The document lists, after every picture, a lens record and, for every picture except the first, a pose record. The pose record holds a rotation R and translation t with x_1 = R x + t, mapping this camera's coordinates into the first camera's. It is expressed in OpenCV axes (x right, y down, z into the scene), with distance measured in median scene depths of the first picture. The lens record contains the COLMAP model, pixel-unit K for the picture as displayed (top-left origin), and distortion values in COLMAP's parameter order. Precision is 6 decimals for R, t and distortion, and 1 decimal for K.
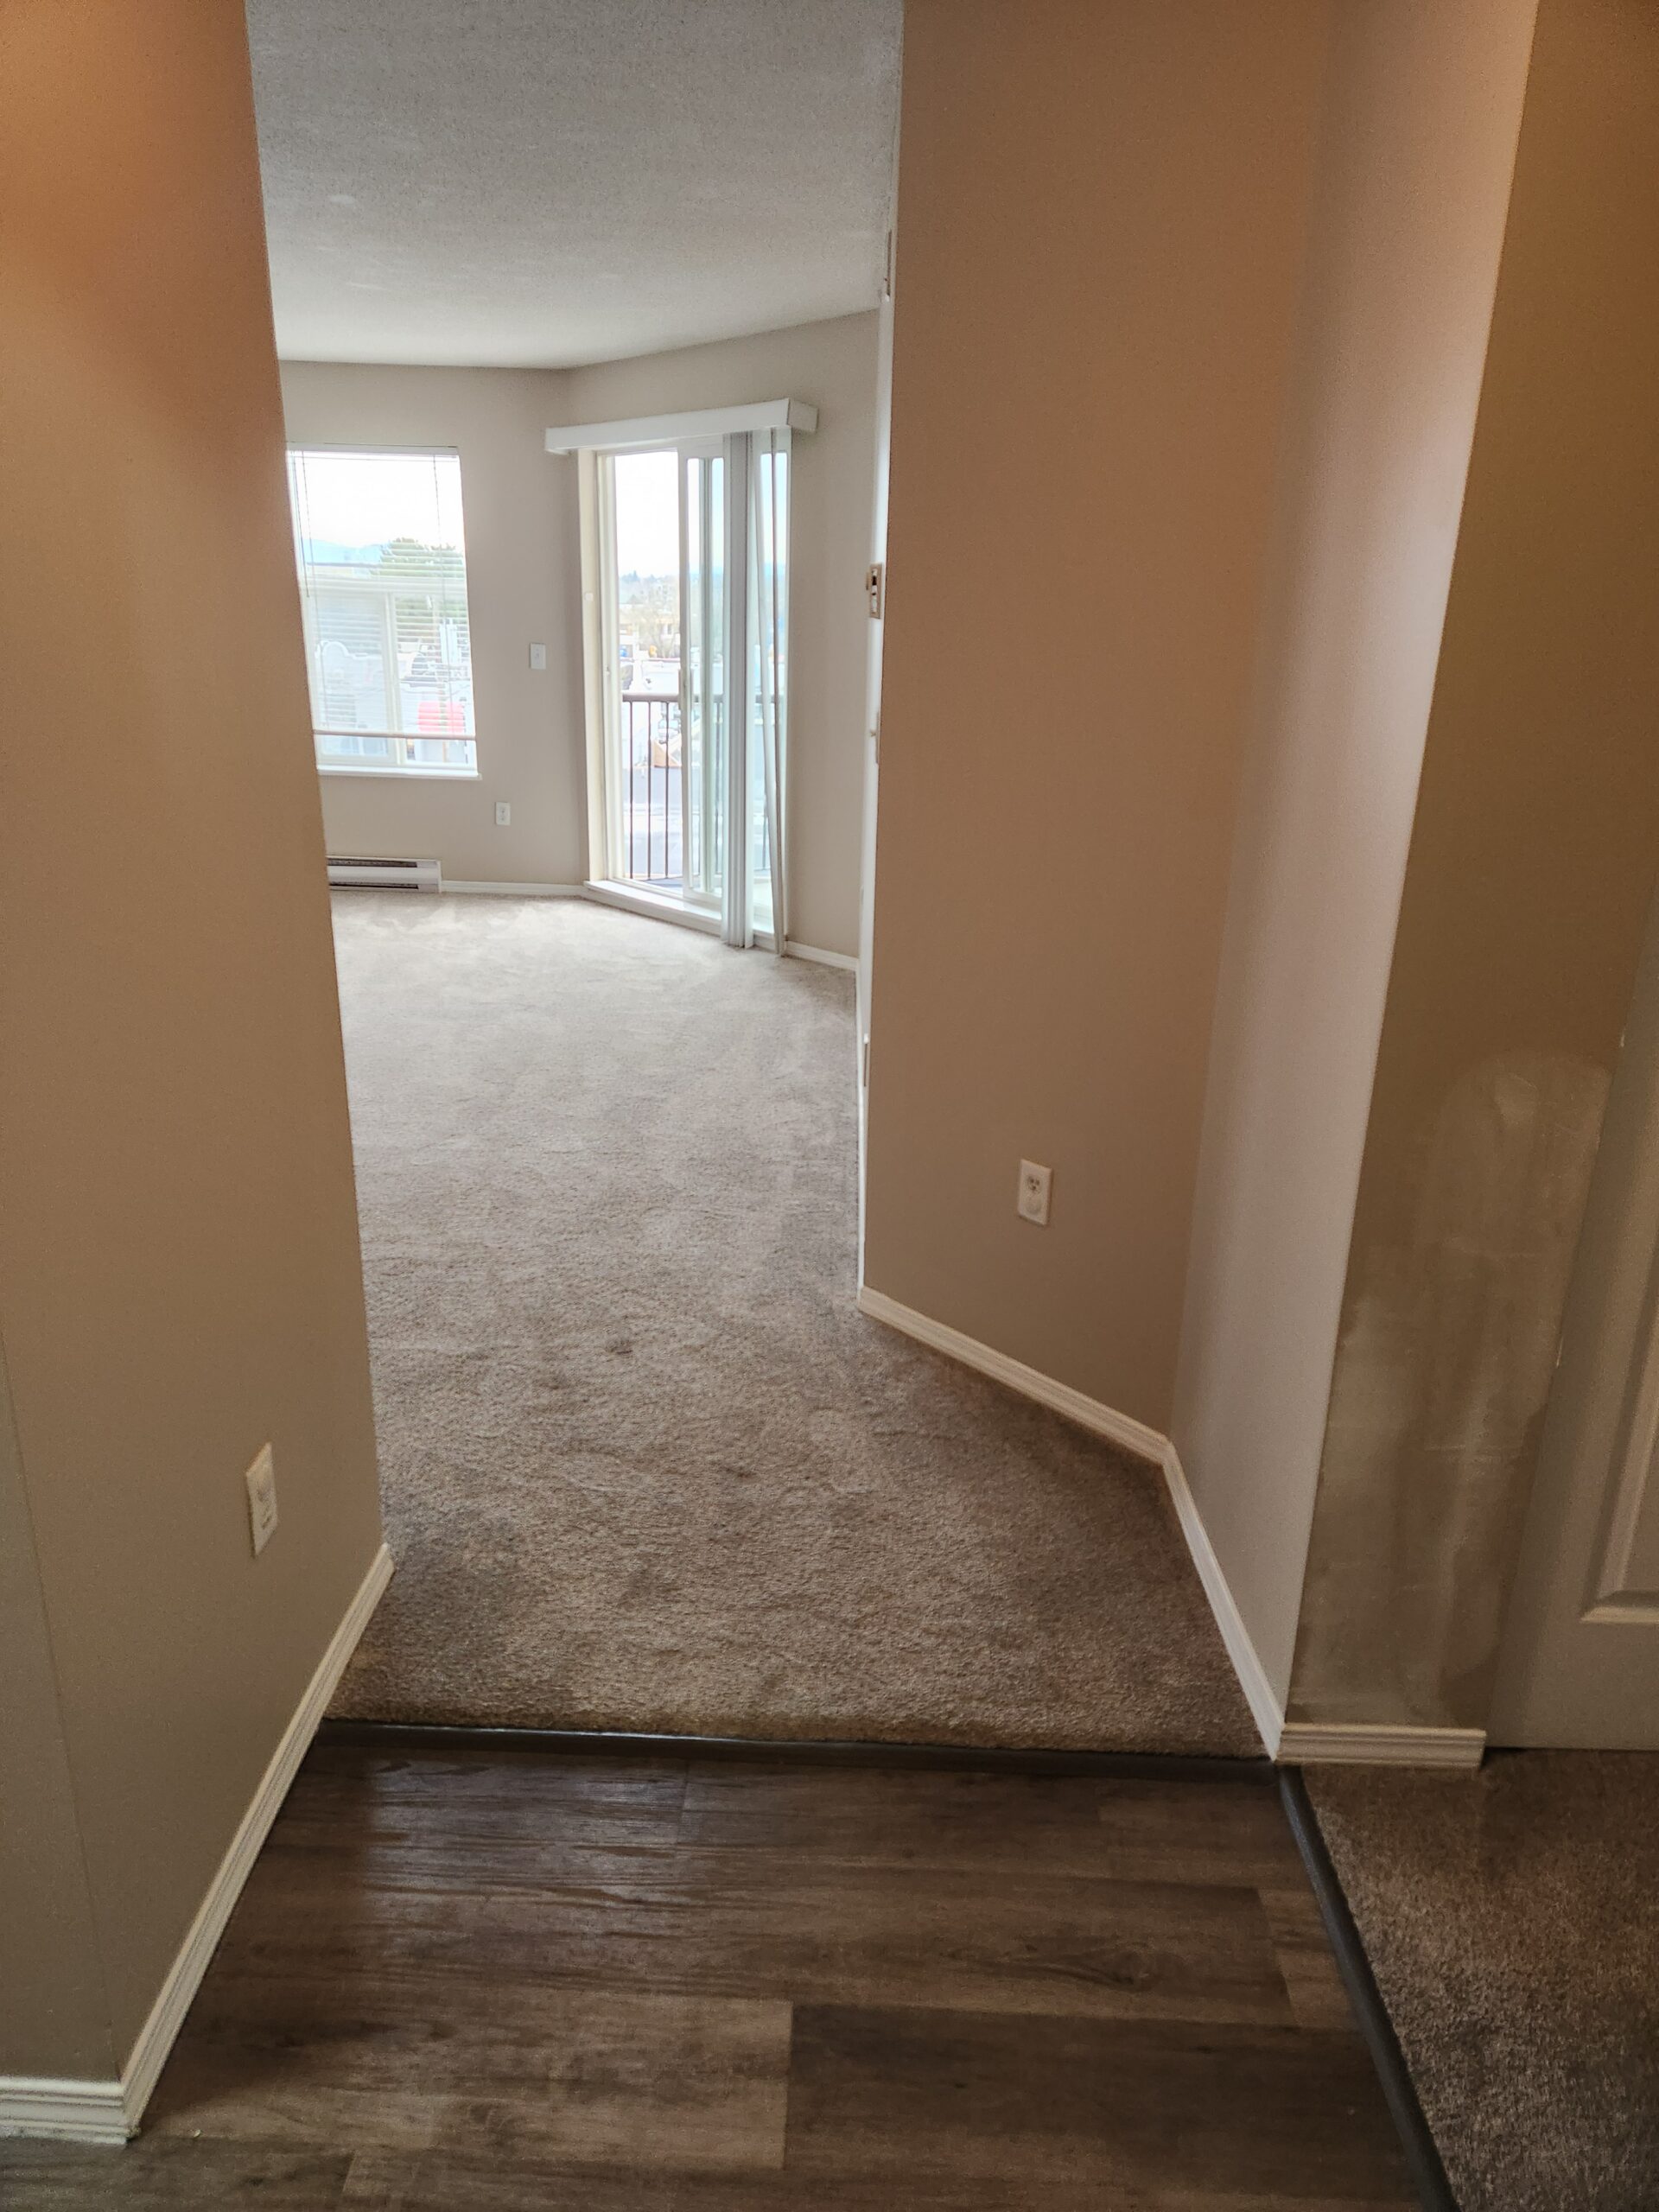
lens RADIAL K [[1471.2, 0, 821.2], [0, 1471.2, 1094.2], [0, 0, 1]] dist [0.027484, -0.017994]
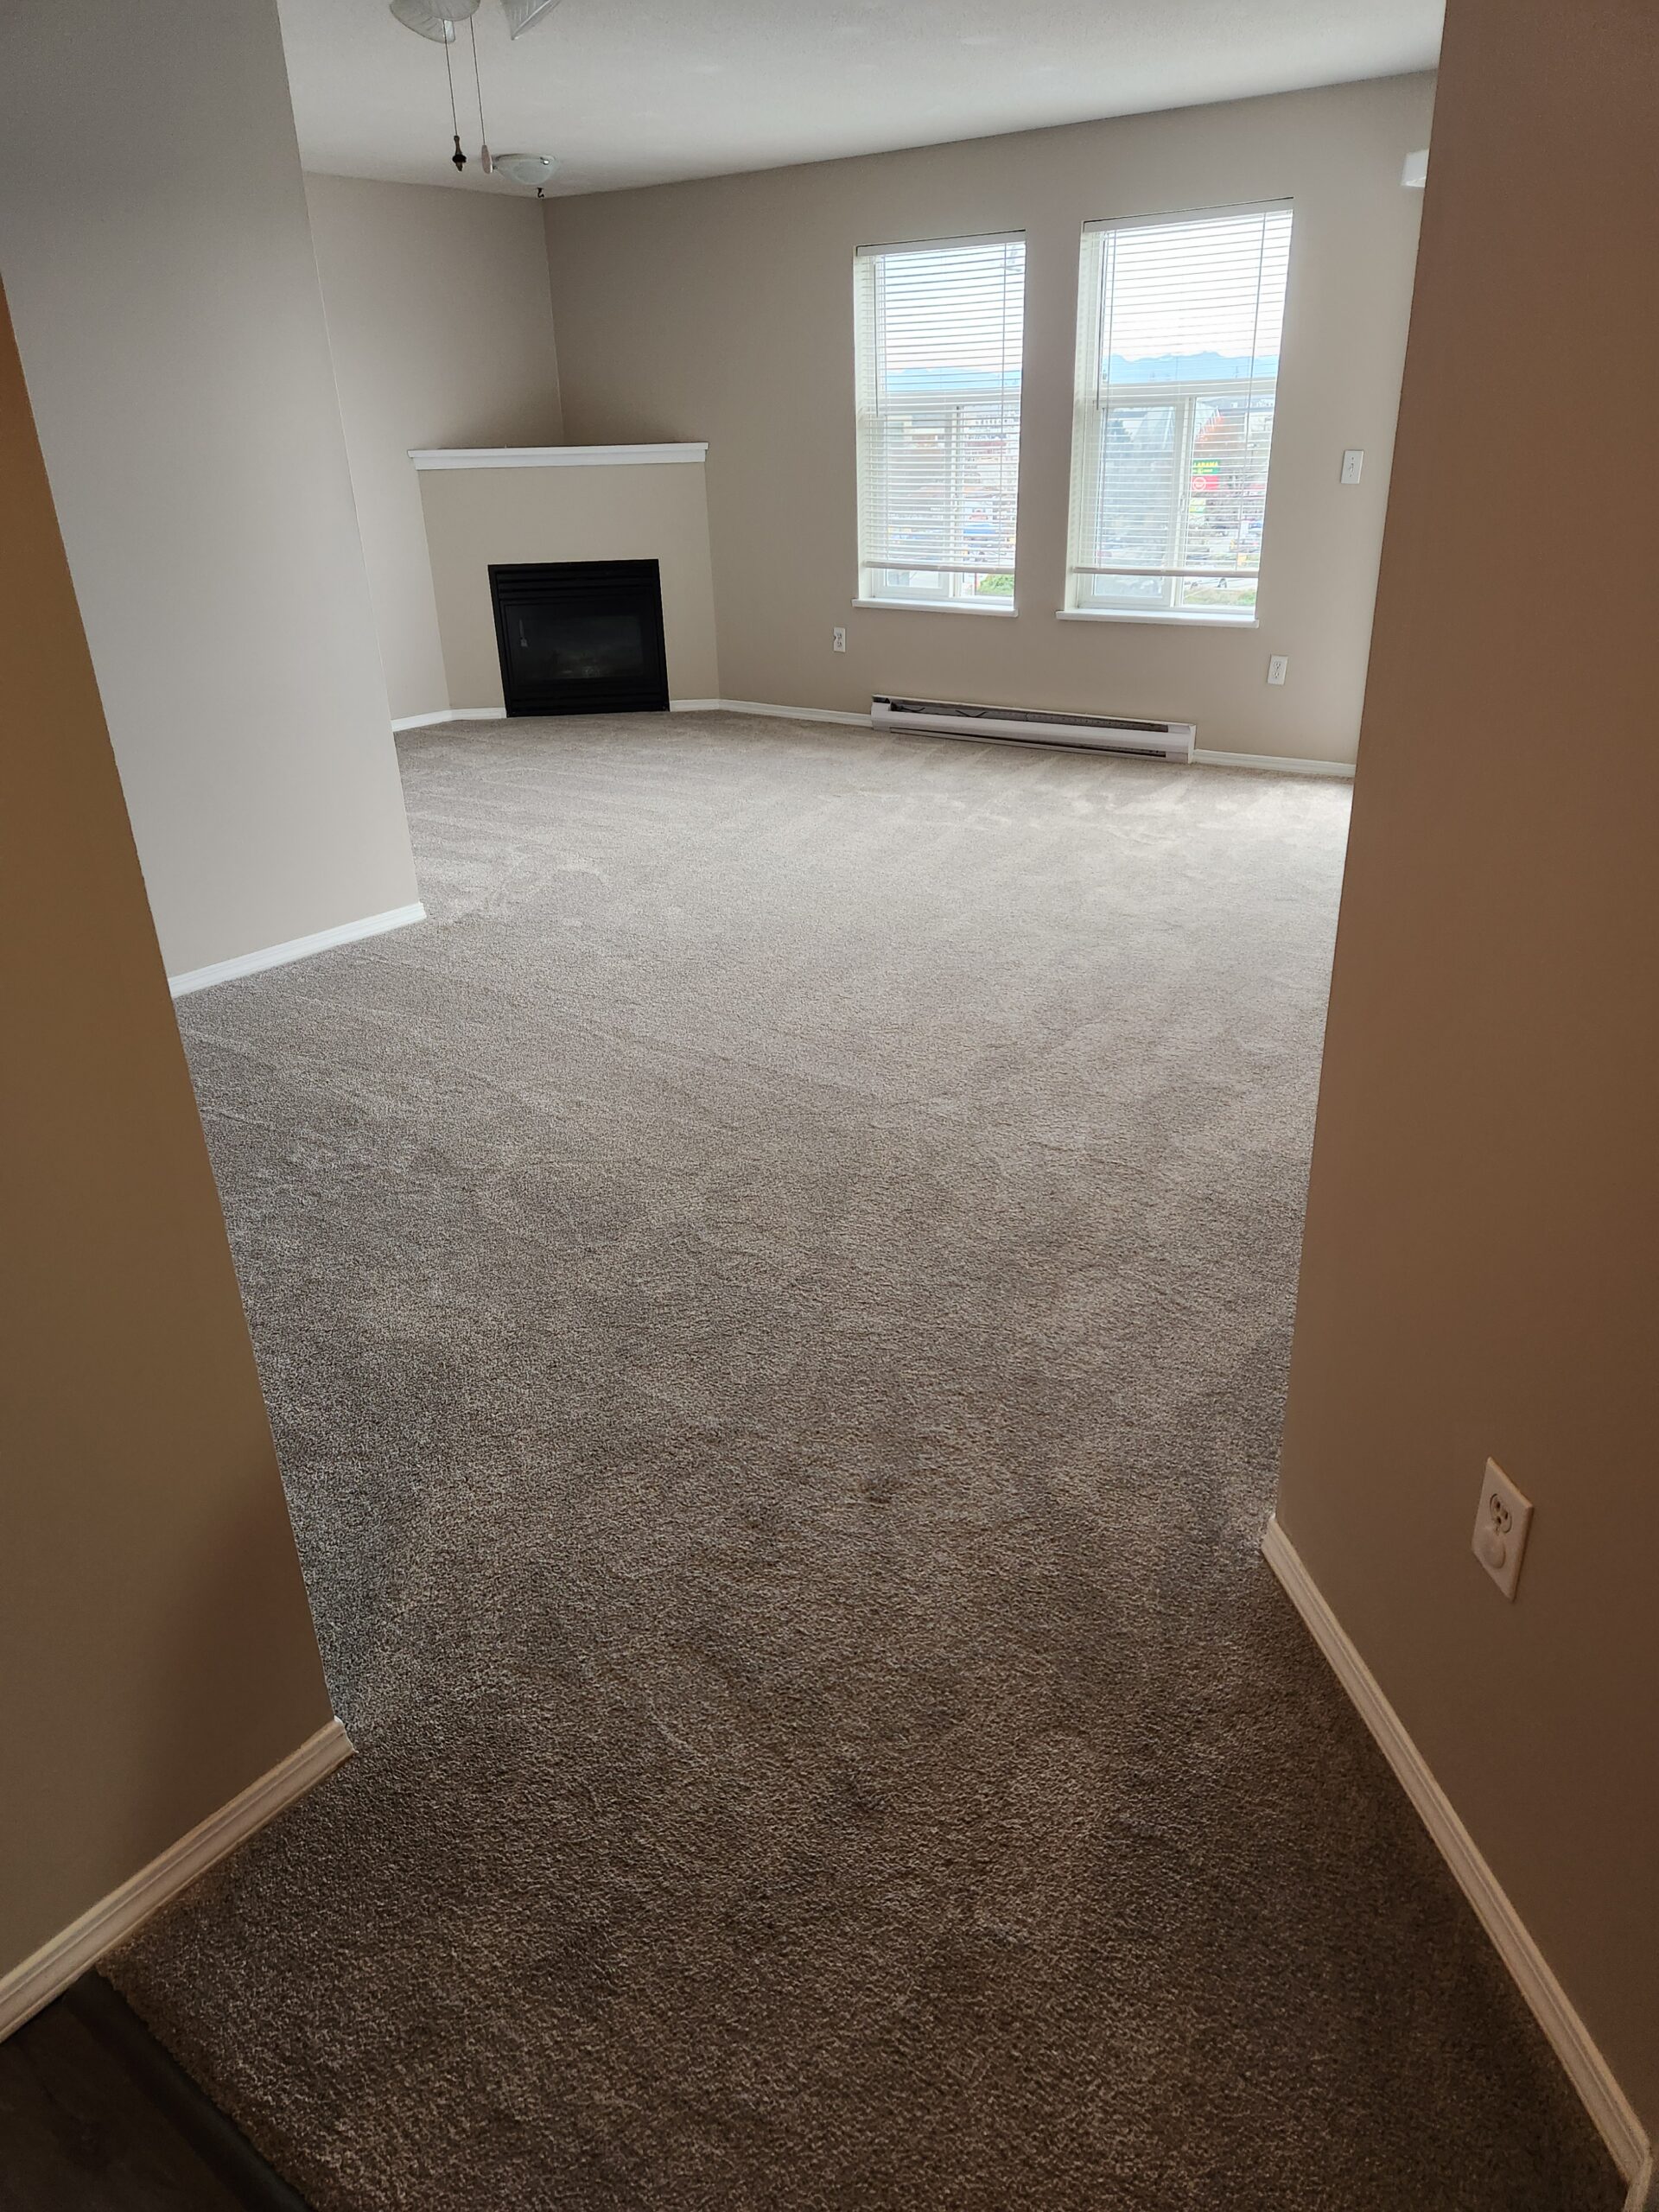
lens RADIAL K [[1471.2, 0, 833.1], [0, 1471.2, 1123.2], [0, 0, 1]] dist [0.027484, -0.017994]
pose [[0.813902, 0.206445, -0.543087, 0.139216], [-0.140464, 0.976931, 0.160856, -0.077836], [0.563767, -0.054637, 0.824125, 0.323435]]
